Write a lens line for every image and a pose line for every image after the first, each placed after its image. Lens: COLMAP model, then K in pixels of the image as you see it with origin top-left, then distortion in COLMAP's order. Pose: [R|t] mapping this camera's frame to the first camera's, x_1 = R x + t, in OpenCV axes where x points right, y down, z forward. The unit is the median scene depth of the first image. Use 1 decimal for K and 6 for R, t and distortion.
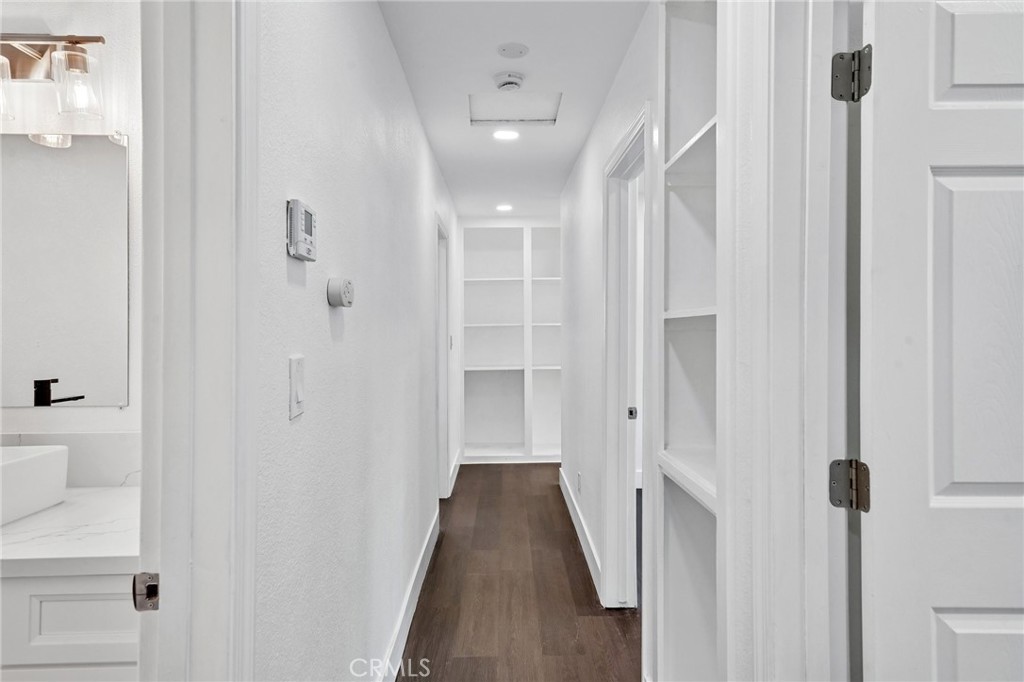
lens RADIAL K [[611.4, 0, 505.2], [0, 611.4, 330.6], [0, 0, 1]] dist [0.017229, 0.001515]
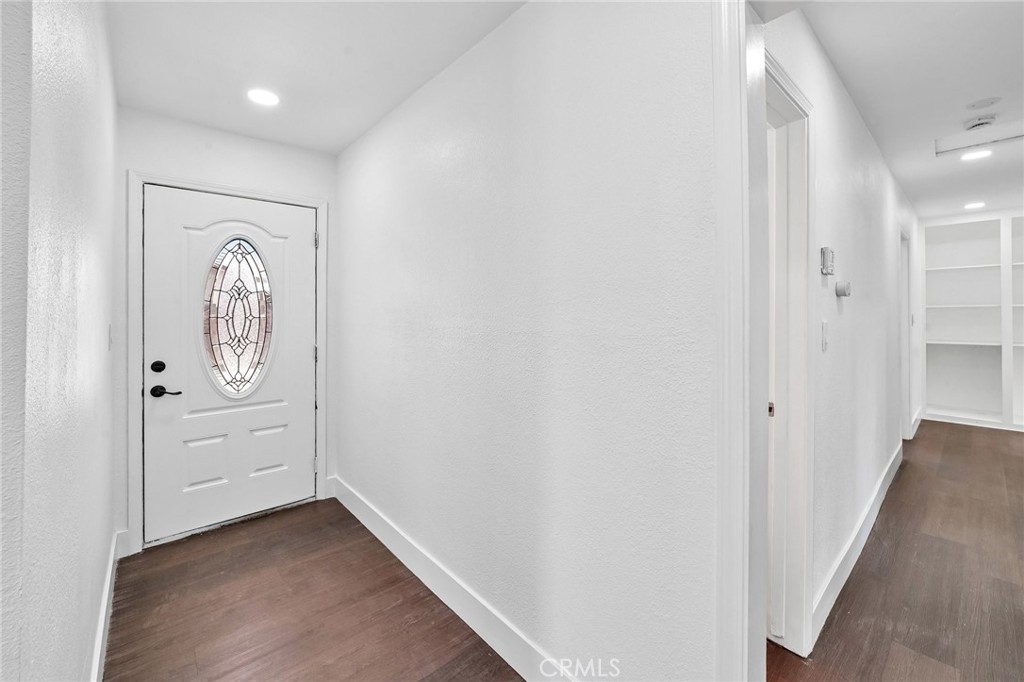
lens RADIAL K [[396.6, 0, 520.3], [0, 396.6, 310.2], [0, 0, 1]] dist [-0.012219, 0.000997]
pose [[0.650130, -0.001312, -0.759822, 0.001078], [-0.001484, 0.999994, -0.002996, 0.002844], [0.759822, 0.003075, 0.650124, -0.182825]]
